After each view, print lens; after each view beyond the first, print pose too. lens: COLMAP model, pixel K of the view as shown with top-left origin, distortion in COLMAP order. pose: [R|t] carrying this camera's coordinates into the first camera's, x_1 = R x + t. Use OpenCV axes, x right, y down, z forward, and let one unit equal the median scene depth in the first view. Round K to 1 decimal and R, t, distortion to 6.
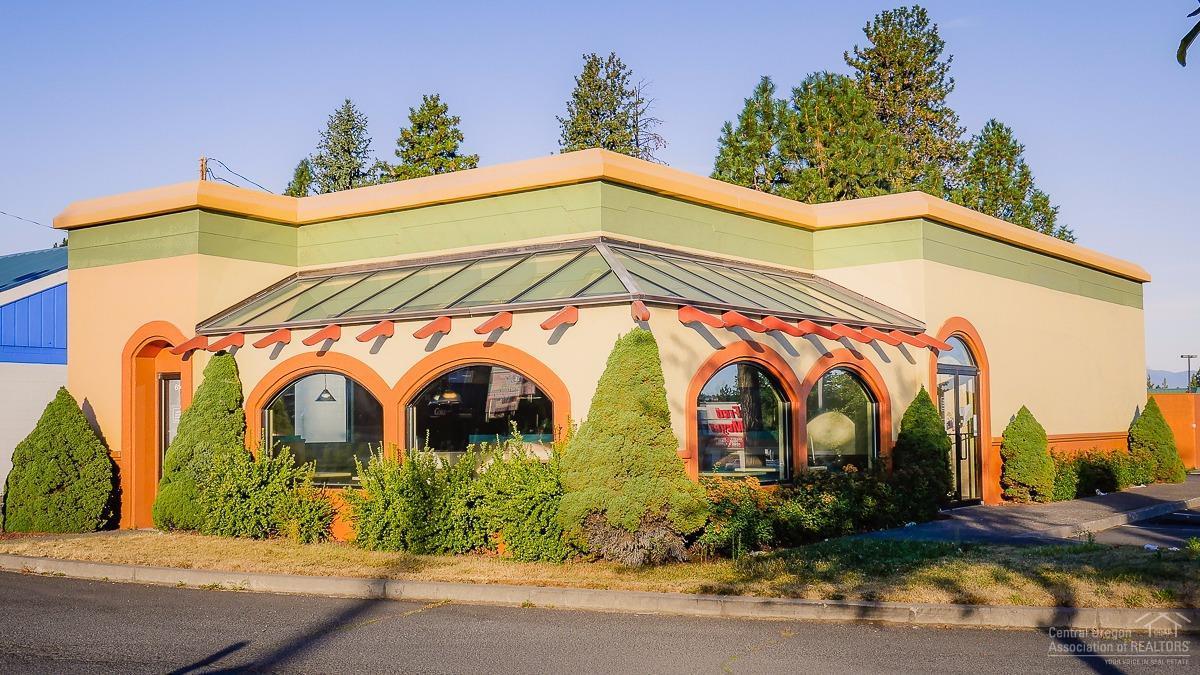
lens RADIAL K [[1348.5, 0, 607.4], [0, 1348.5, 350.6], [0, 0, 1]] dist [-0.003194, 0.000000]
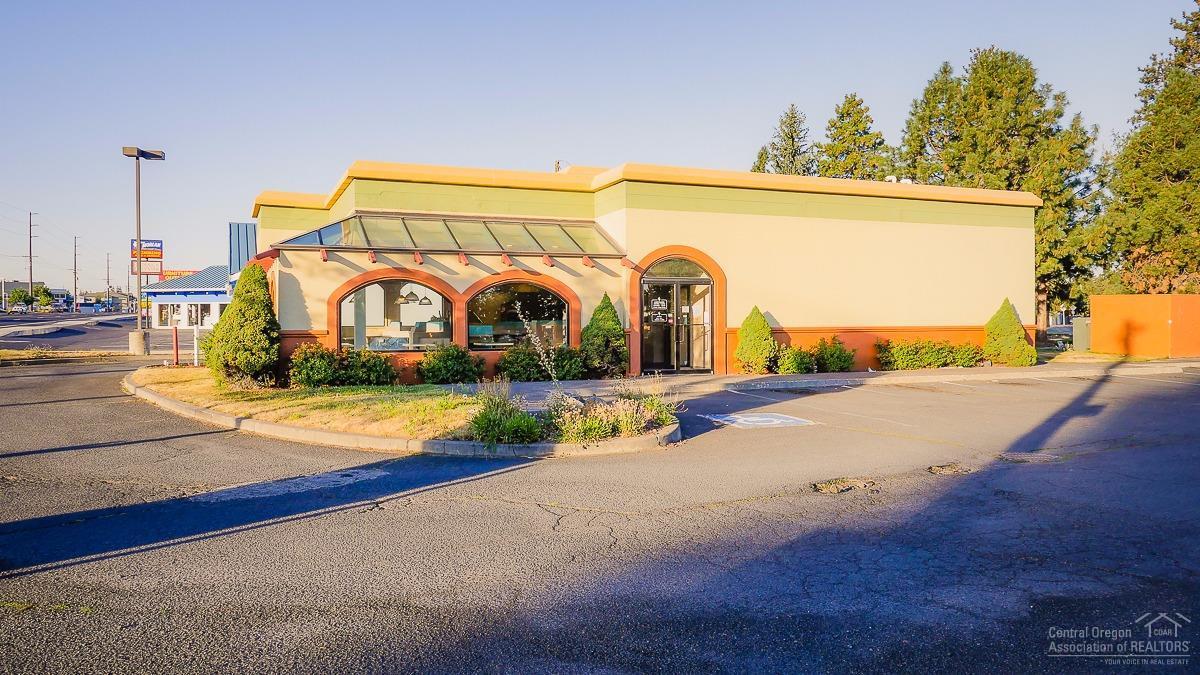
lens RADIAL K [[880.9, 0, 594.1], [0, 880.9, 317.2], [0, 0, 1]] dist [-0.013947, 0.005977]
pose [[0.851139, 0.008142, -0.524877, 0.282341], [0.020669, 0.998585, 0.049006, 0.001971], [0.524533, -0.052560, 0.849766, 0.055498]]
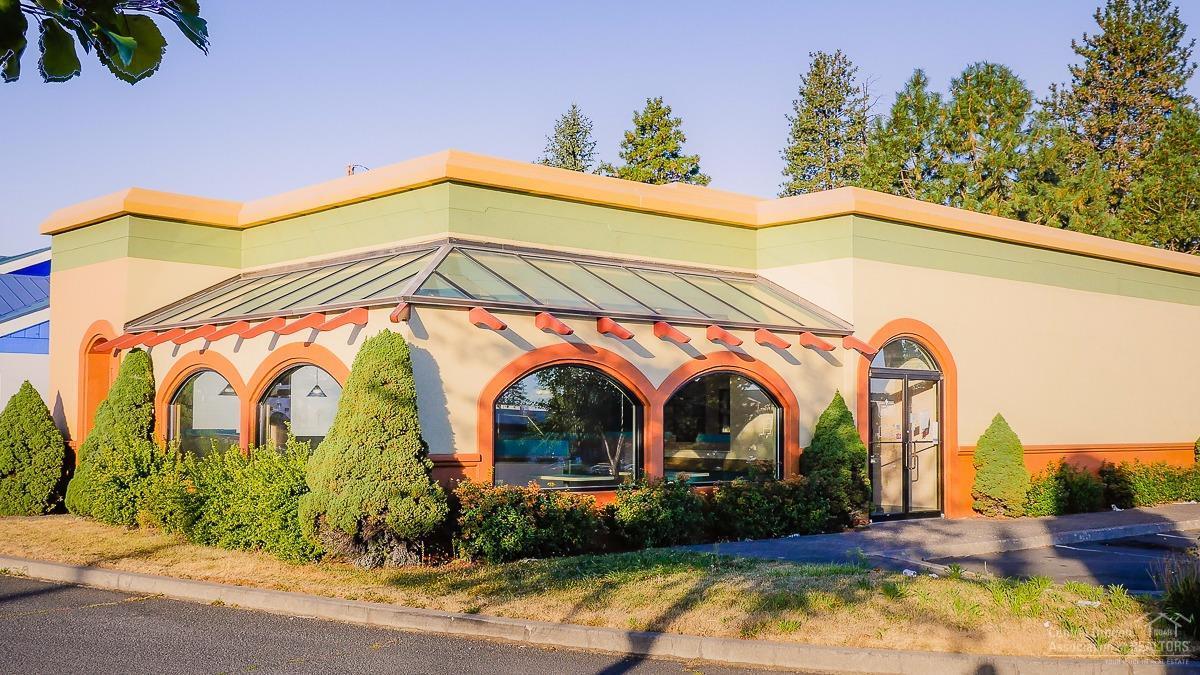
lens RADIAL K [[1327.3, 0, 617.9], [0, 1327.3, 340.3], [0, 0, 1]] dist [-0.007710, 0.000000]
pose [[0.978665, 0.006958, -0.205344, 0.103520], [-0.008033, 0.999958, -0.004402, -0.001585], [0.205304, 0.005957, 0.978680, 0.020259]]
